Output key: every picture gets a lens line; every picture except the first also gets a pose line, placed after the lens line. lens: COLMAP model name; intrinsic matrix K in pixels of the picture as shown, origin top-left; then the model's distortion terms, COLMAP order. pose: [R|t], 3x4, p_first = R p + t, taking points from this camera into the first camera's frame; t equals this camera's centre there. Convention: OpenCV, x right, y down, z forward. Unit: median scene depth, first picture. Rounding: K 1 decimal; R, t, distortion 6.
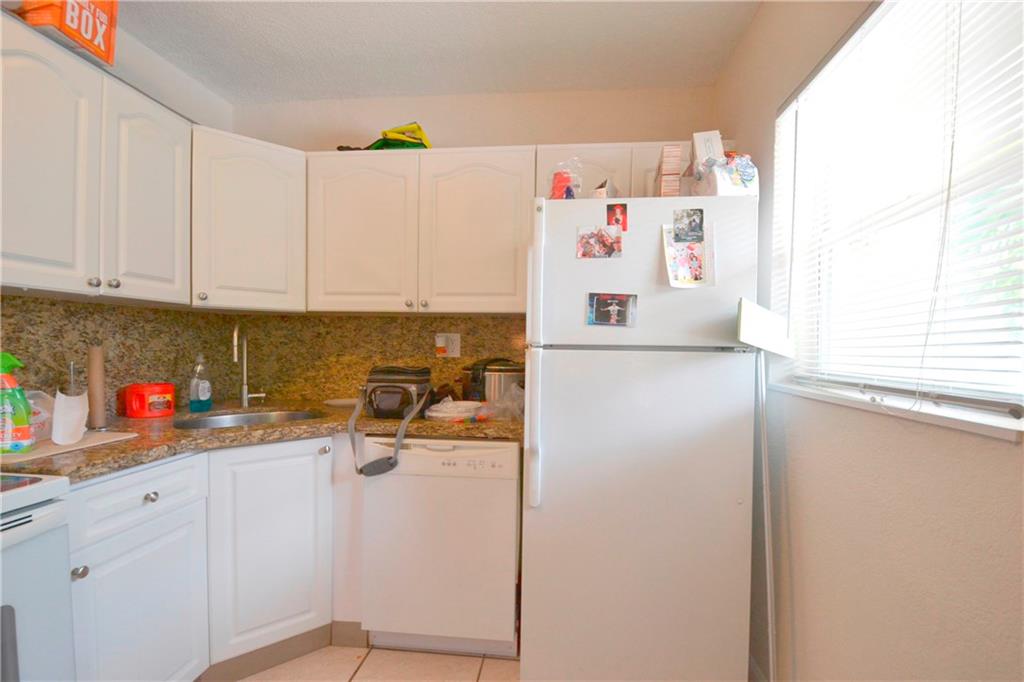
lens RADIAL K [[454.3, 0, 522.7], [0, 454.3, 356.6], [0, 0, 1]] dist [0.015400, -0.023898]
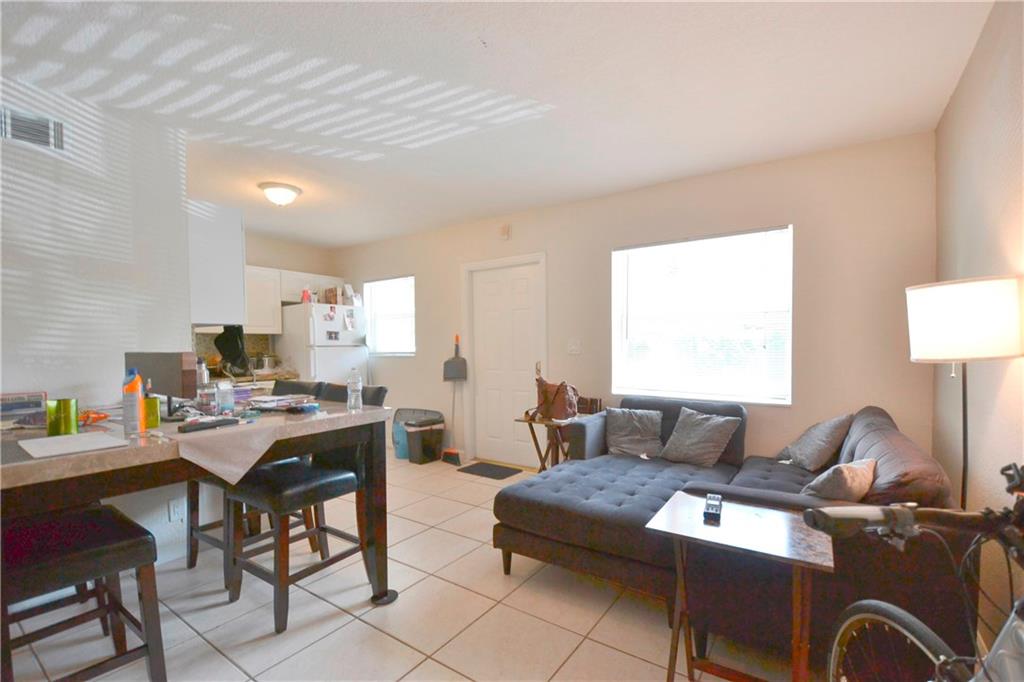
lens RADIAL K [[450.2, 0, 518.2], [0, 450.2, 356.5], [0, 0, 1]] dist [0.013175, -0.021077]
pose [[0.482621, -0.039790, 0.874925, -1.740265], [0.037925, 0.998980, 0.024512, 0.022056], [-0.875008, 0.021351, 0.483638, -1.560492]]
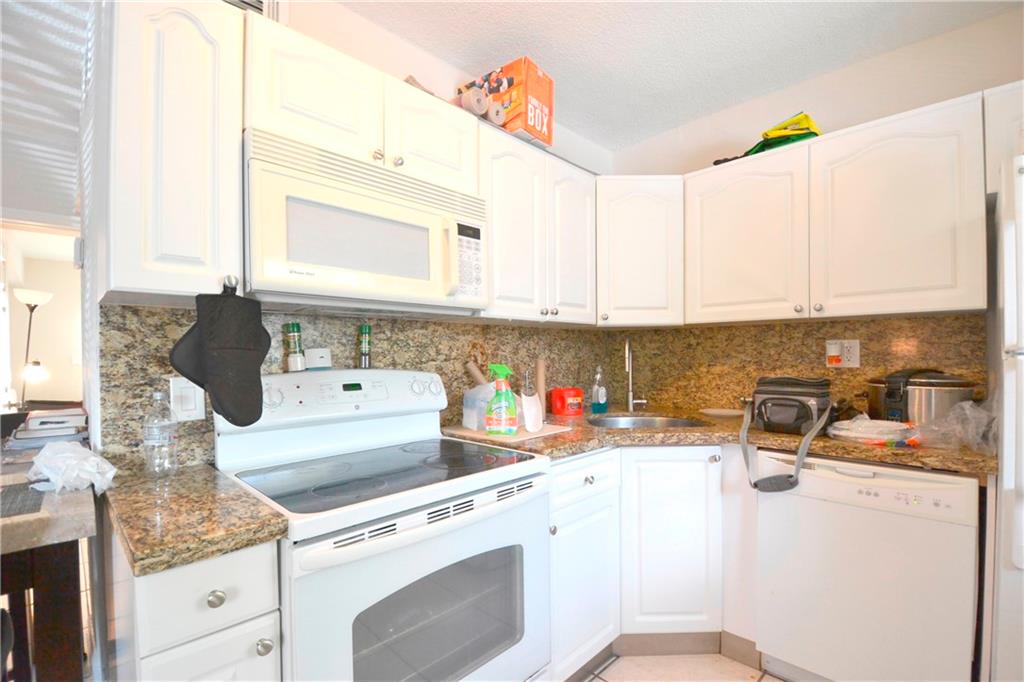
lens RADIAL K [[454.3, 0, 522.7], [0, 454.3, 356.6], [0, 0, 1]] dist [0.015400, -0.023898]
pose [[0.777852, -0.014851, -0.628272, -0.119293], [0.001586, 0.999764, -0.021669, -0.002035], [0.628446, 0.015859, 0.777692, -0.067509]]
